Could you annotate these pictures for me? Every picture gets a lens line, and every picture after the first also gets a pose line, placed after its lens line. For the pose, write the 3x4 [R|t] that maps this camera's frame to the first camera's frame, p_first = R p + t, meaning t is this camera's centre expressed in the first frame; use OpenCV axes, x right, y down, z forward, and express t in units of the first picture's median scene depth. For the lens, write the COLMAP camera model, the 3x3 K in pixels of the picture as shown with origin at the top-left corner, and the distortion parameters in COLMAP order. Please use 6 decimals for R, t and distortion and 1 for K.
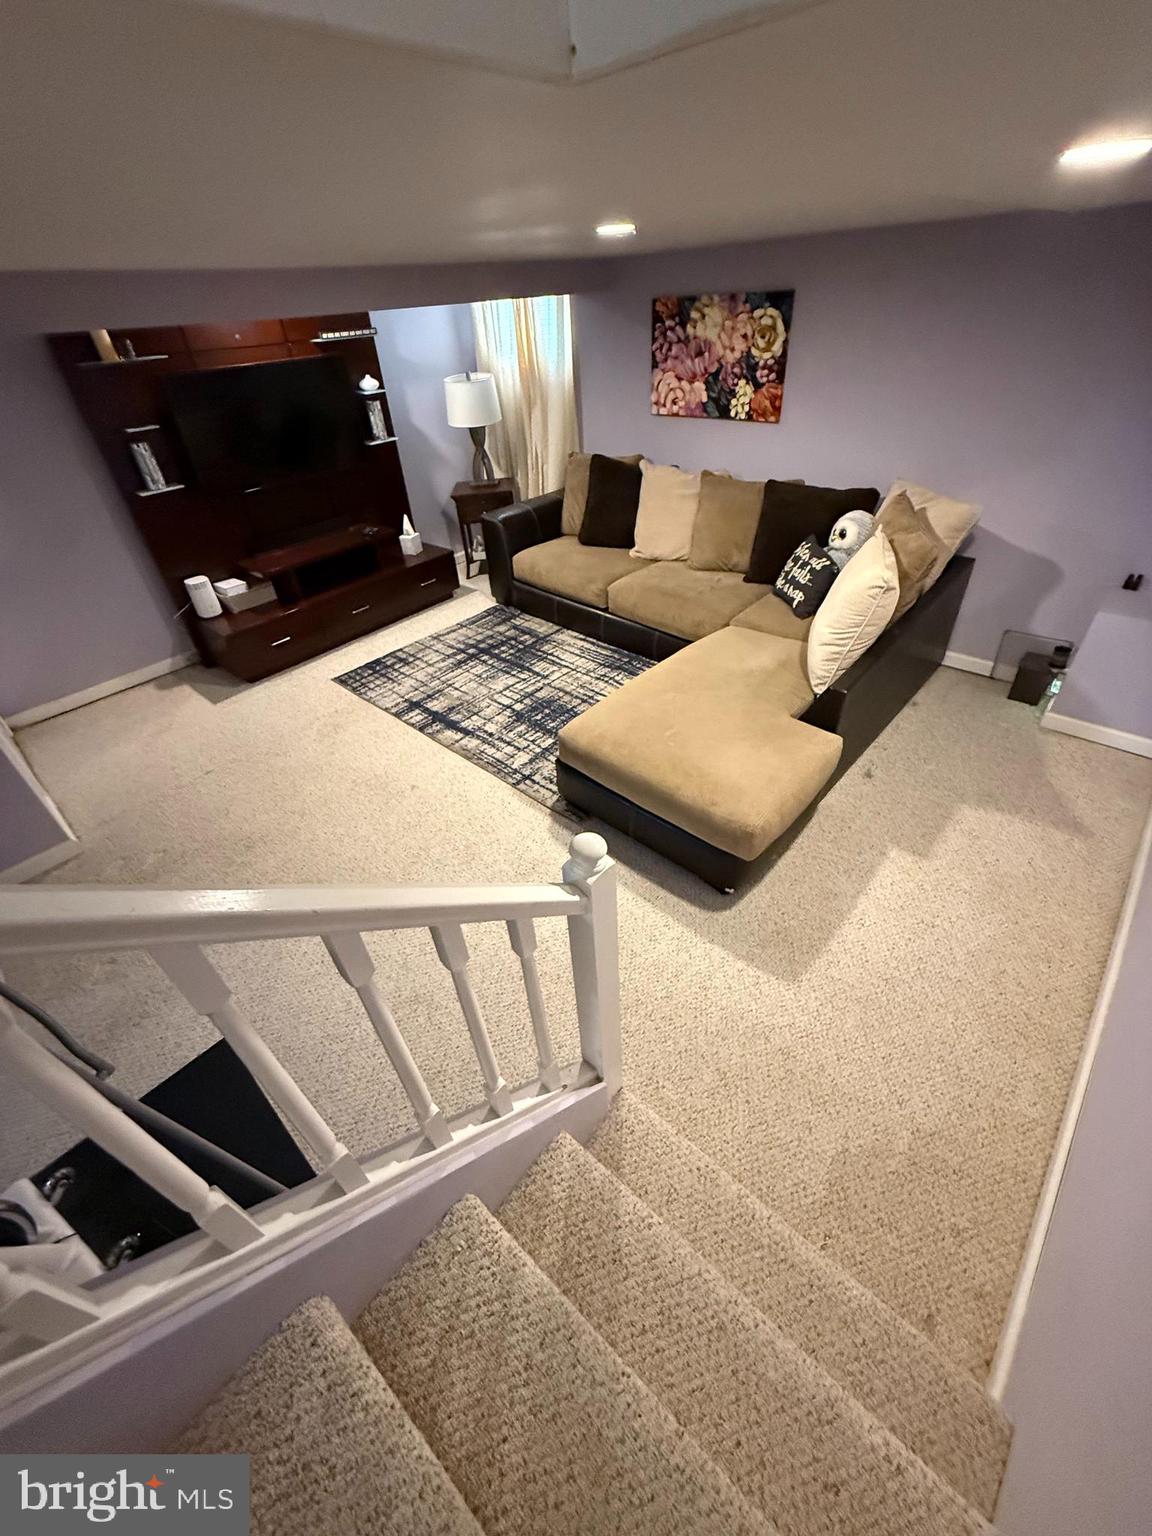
lens RADIAL K [[612.2, 0, 583.8], [0, 612.2, 771.3], [0, 0, 1]] dist [-0.001120, -0.000421]
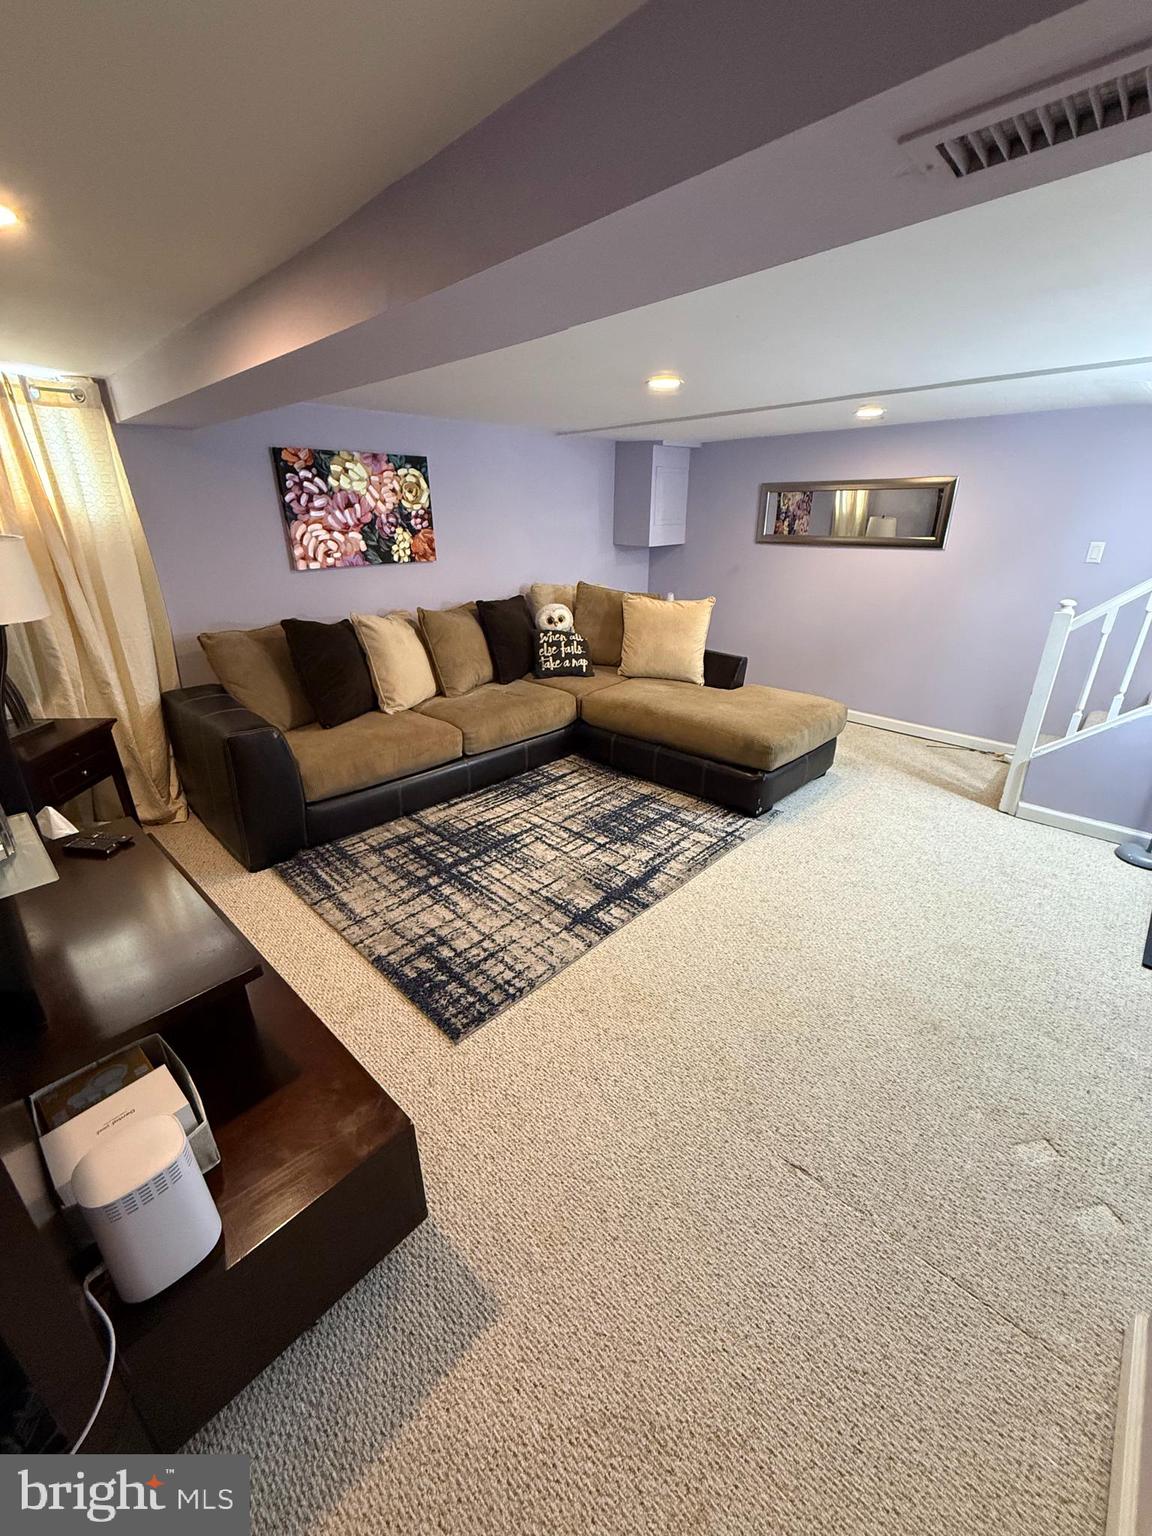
lens RADIAL K [[612.2, 0, 581.2], [0, 612.2, 767.4], [0, 0, 1]] dist [-0.001120, -0.000421]
pose [[0.024091, -0.335093, 0.941877, -0.847451], [0.615073, 0.747695, 0.250276, -0.398636], [-0.788102, 0.573293, 0.224120, 0.745019]]
